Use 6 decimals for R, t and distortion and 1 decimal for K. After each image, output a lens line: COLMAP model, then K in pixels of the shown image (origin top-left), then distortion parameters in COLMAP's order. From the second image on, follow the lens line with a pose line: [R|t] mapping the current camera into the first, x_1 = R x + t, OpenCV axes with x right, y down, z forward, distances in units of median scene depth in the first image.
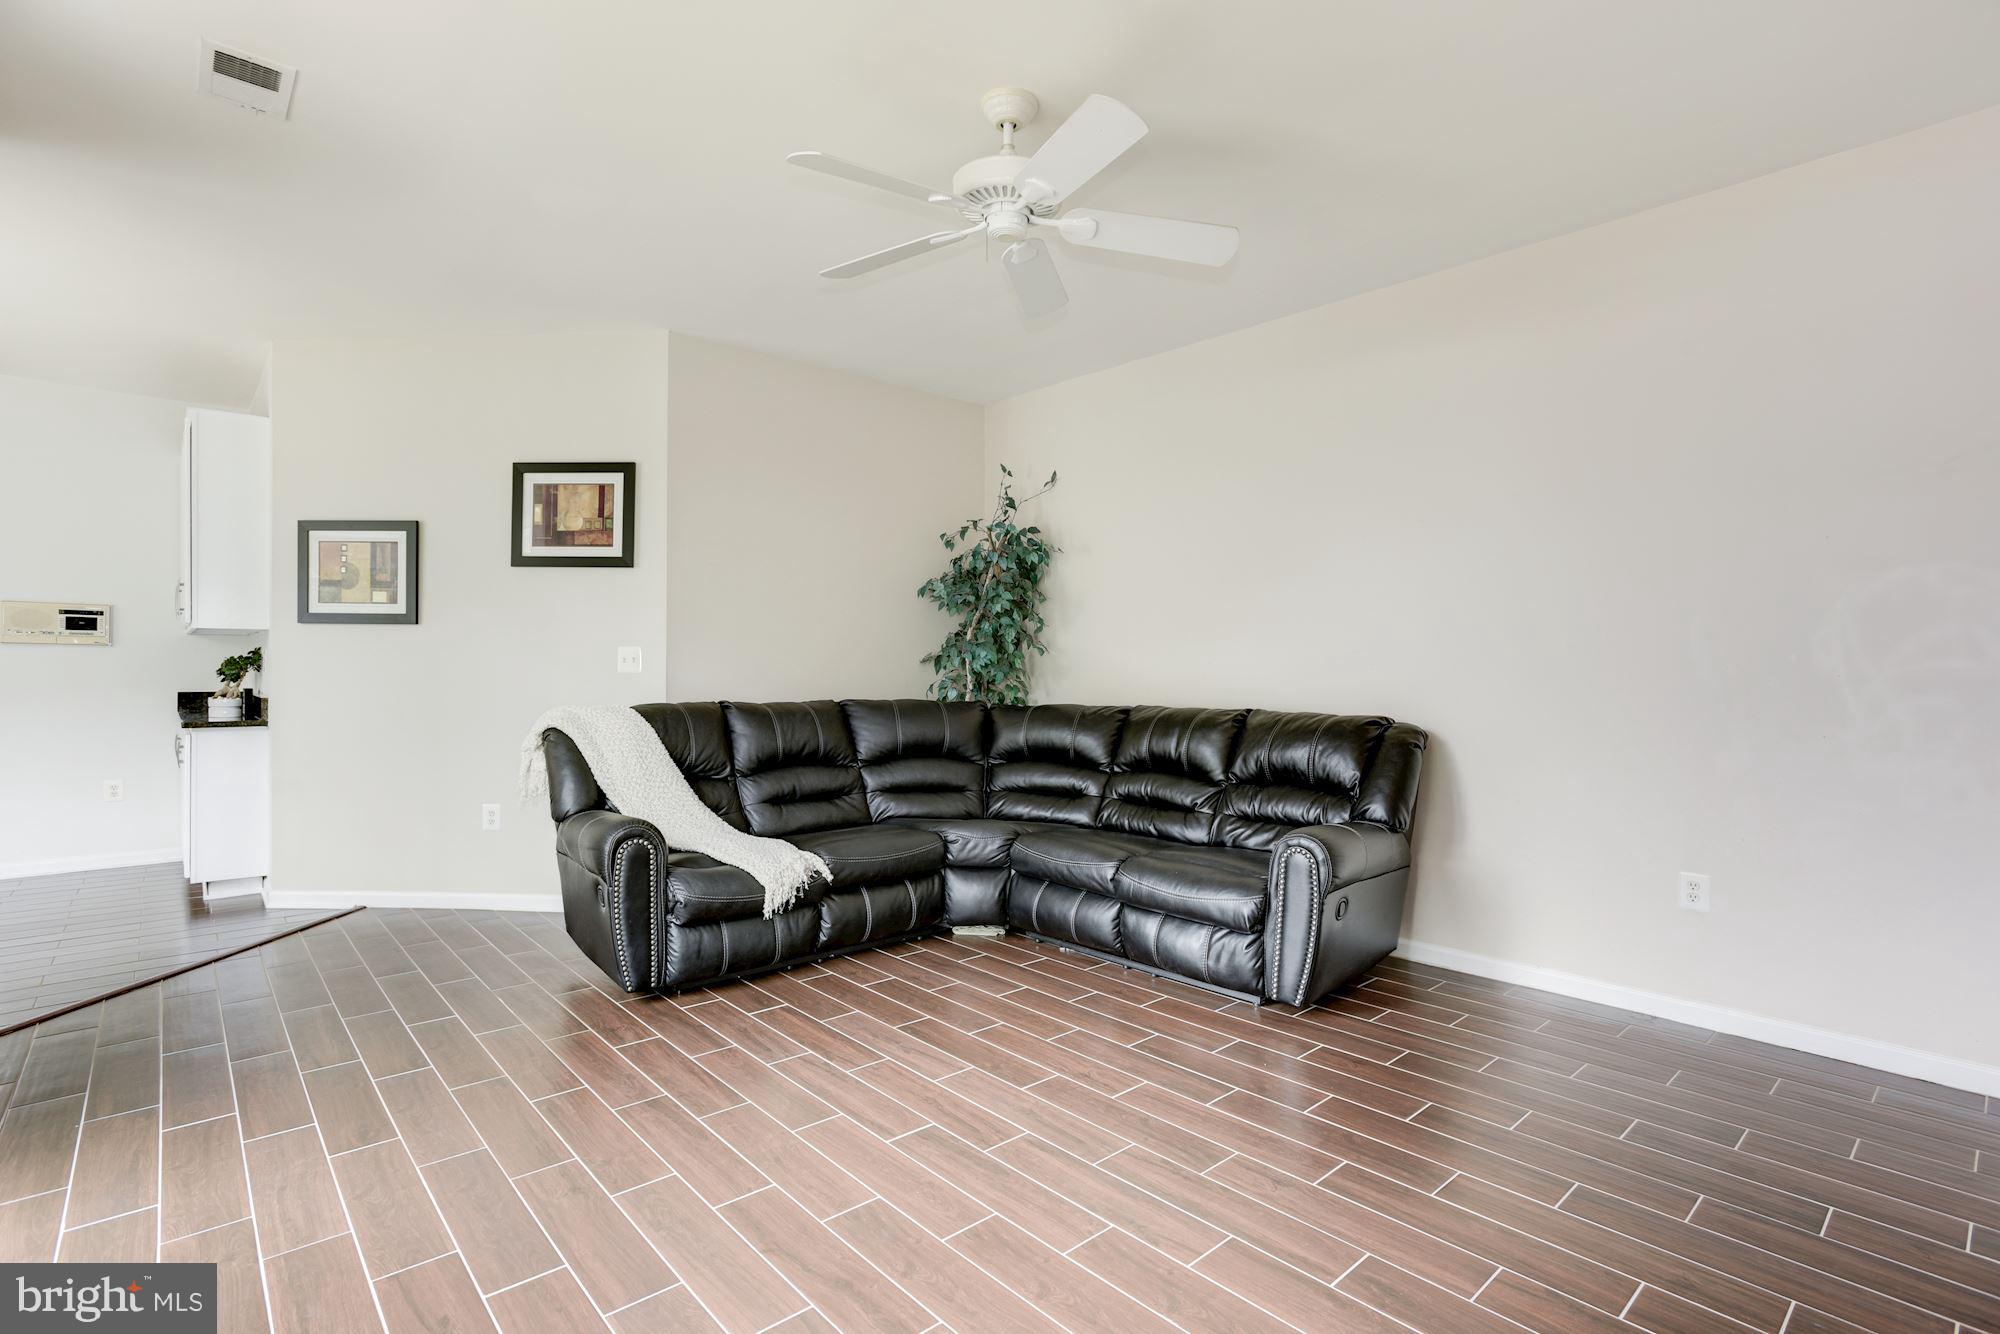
lens RADIAL K [[1006.8, 0, 1056.0], [0, 1006.8, 674.1], [0, 0, 1]] dist [0.003909, 0.000422]
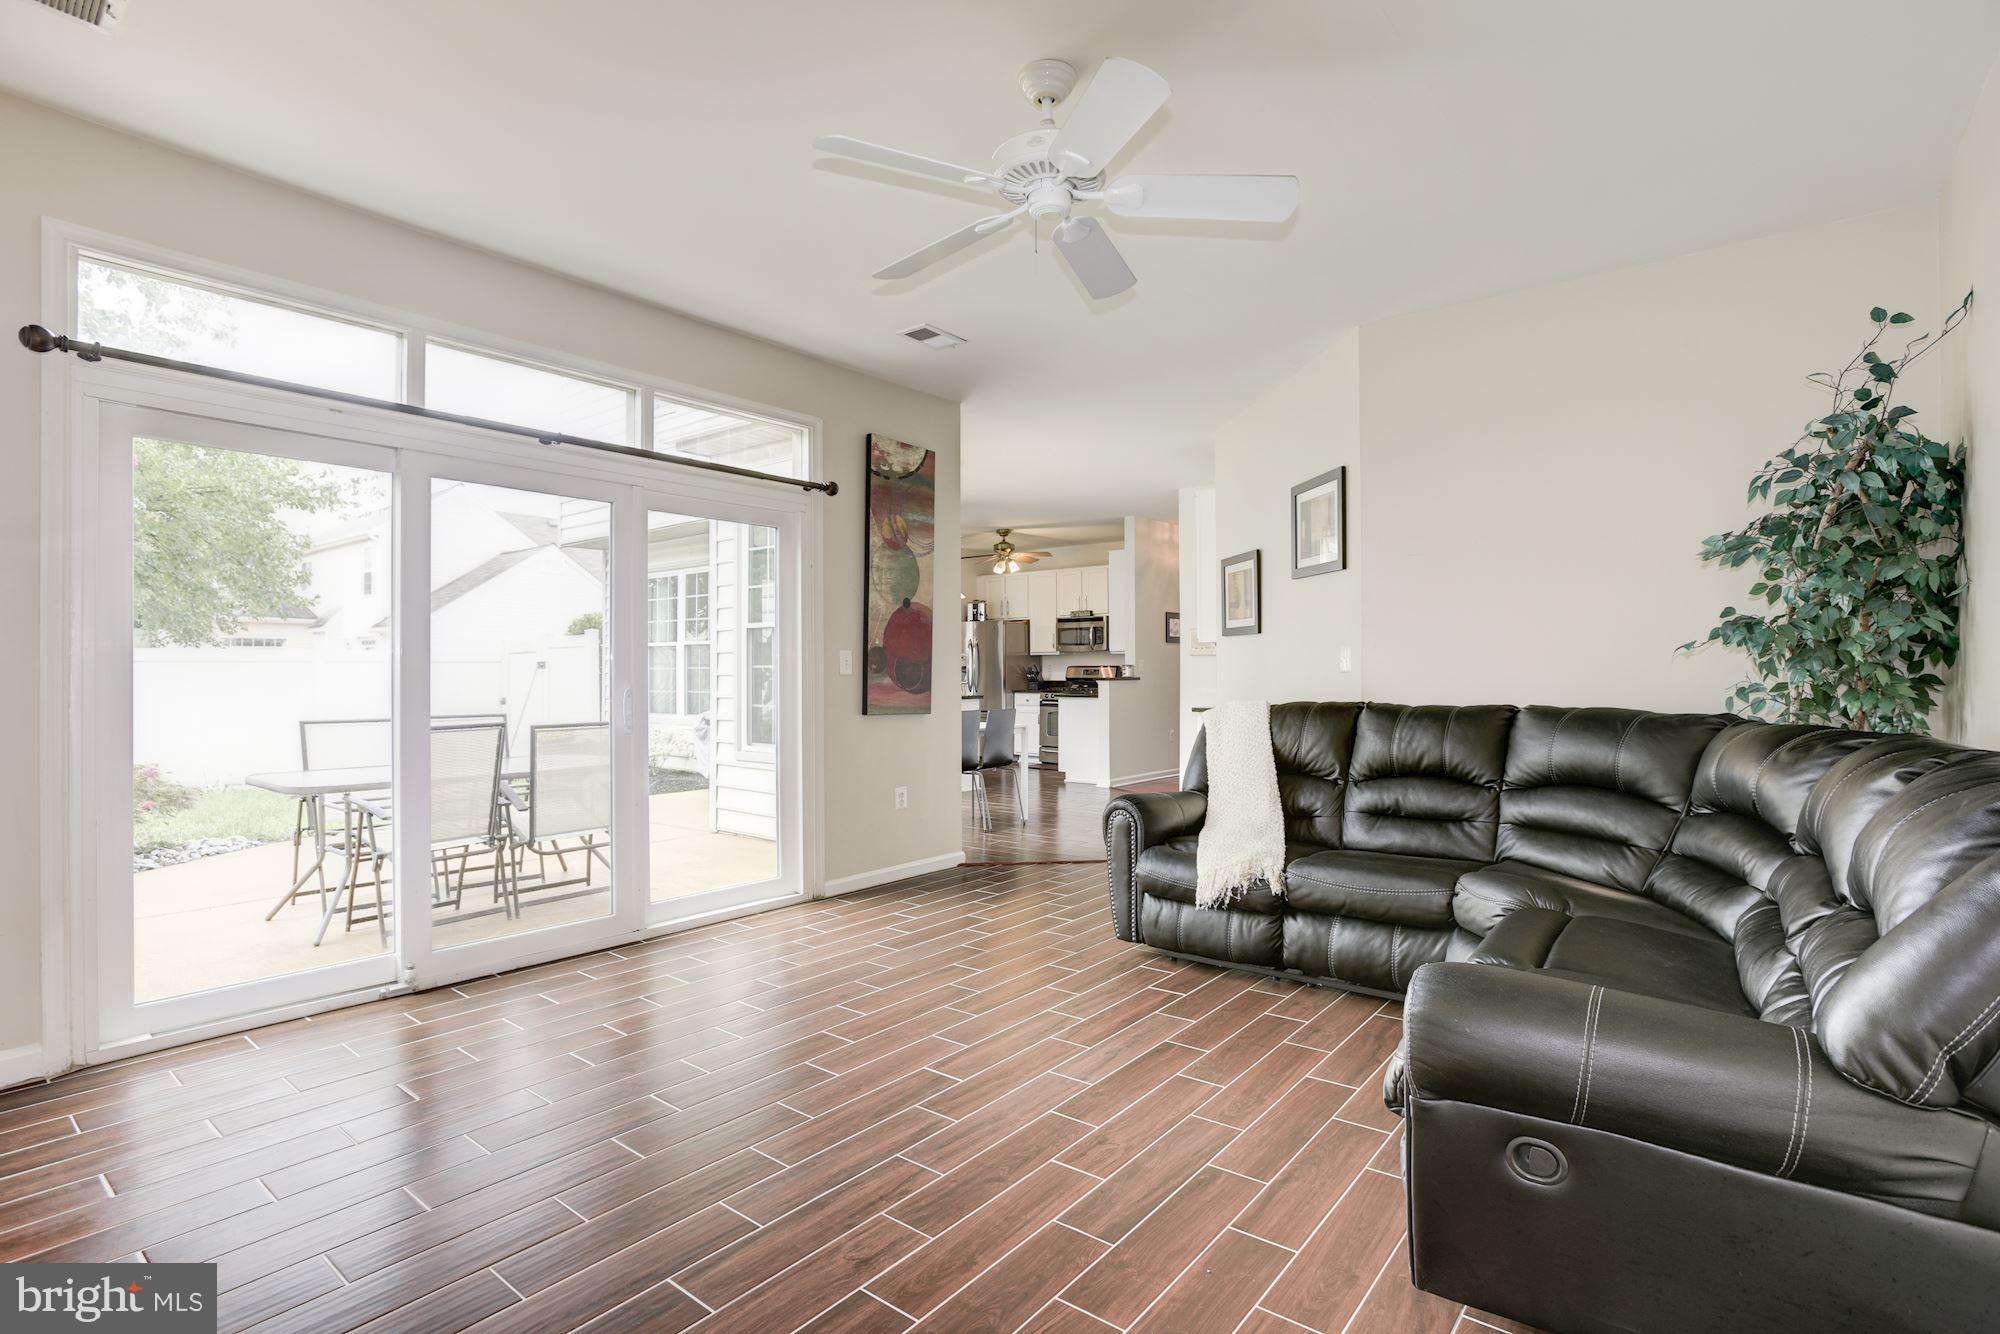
lens RADIAL K [[992.0, 0, 941.0], [0, 992.0, 665.3], [0, 0, 1]] dist [0.030966, 0.000165]
pose [[0.128533, -0.009083, -0.991664, 0.609708], [0.000039, 0.999958, -0.009154, 0.000561], [0.991705, 0.001138, 0.128528, 0.531204]]
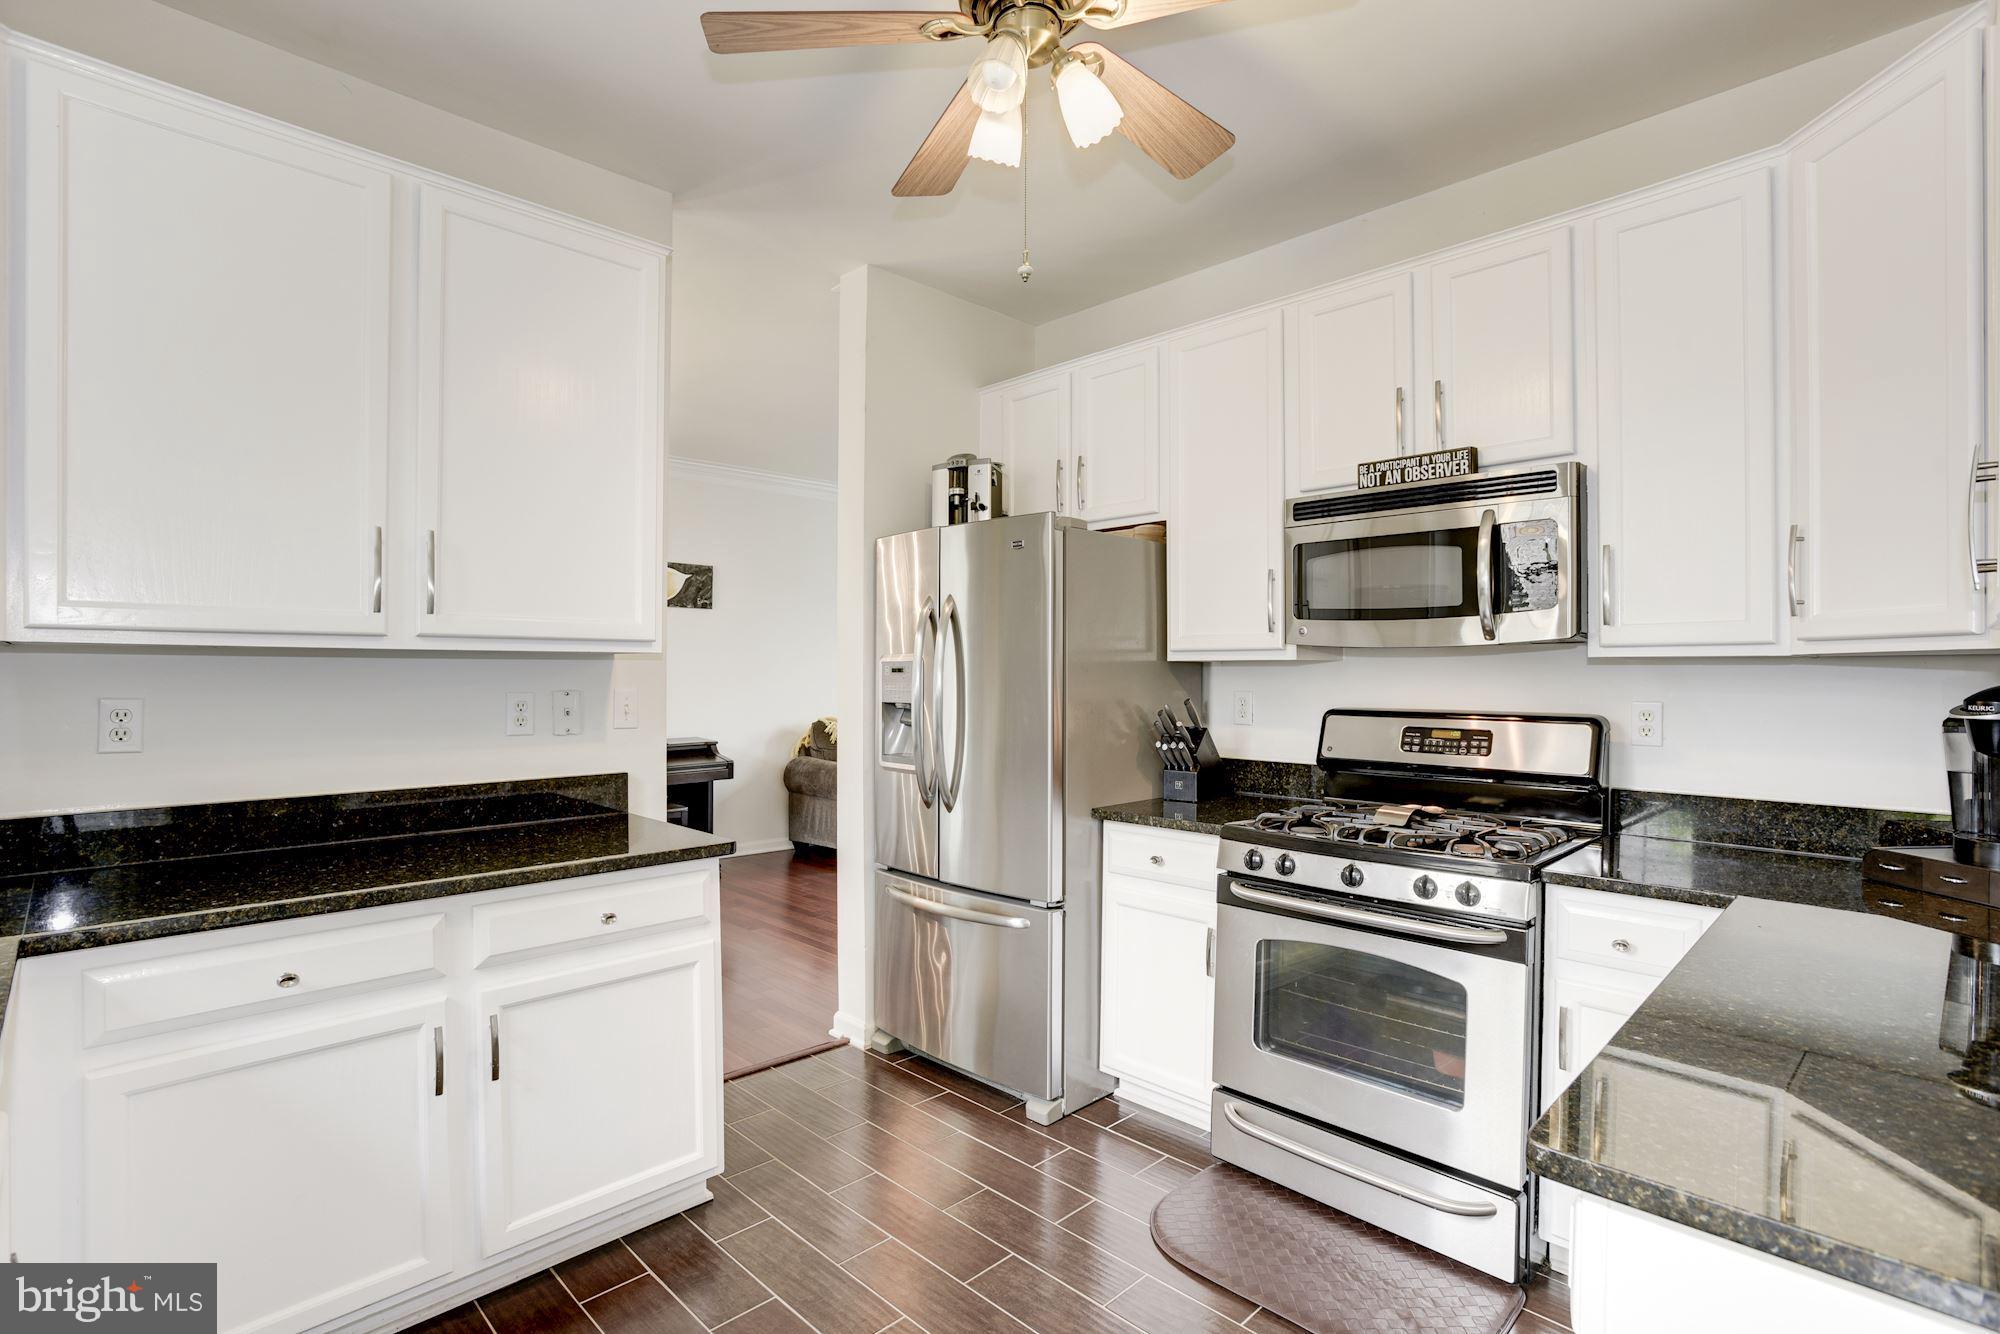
lens RADIAL K [[951.3, 0, 1000.0], [0, 951.3, 667.0], [0, 0, 1]] dist [-0.003265, 0.000237]
pose [[0.066436, -0.007671, -0.997761, -1.564538], [-0.003167, 0.999964, -0.007899, -0.046007], [0.997786, 0.003685, 0.066409, 0.997366]]
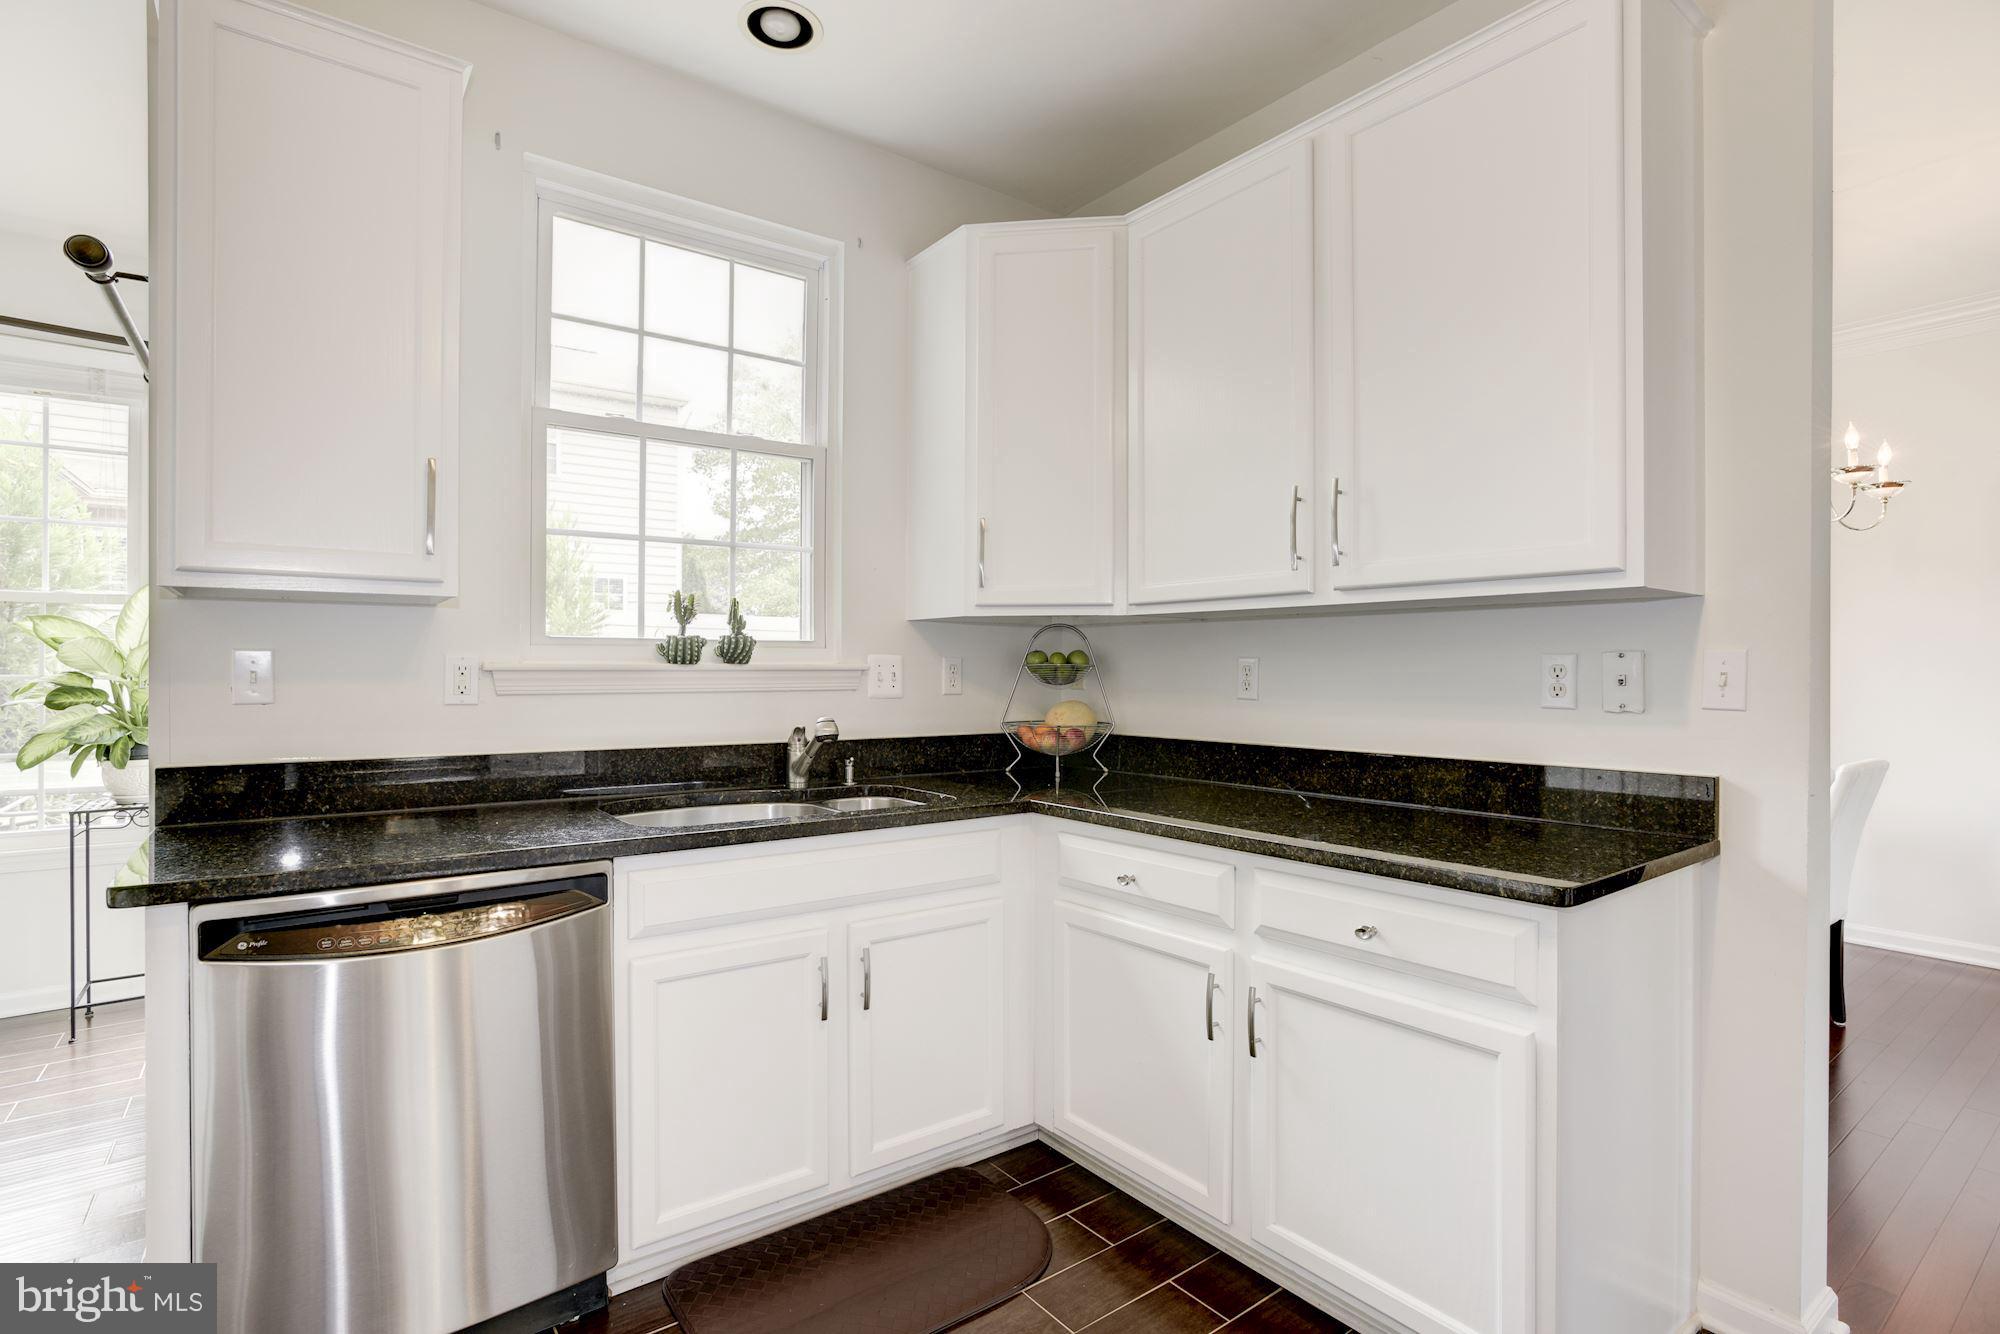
lens RADIAL K [[1006.8, 0, 1056.0], [0, 1006.8, 674.1], [0, 0, 1]] dist [0.003909, 0.000422]
pose [[-0.998885, -0.000492, 0.047203, -1.949775], [-0.000149, 0.999974, 0.007262, -0.027668], [-0.047205, 0.007247, -0.998859, 1.233761]]
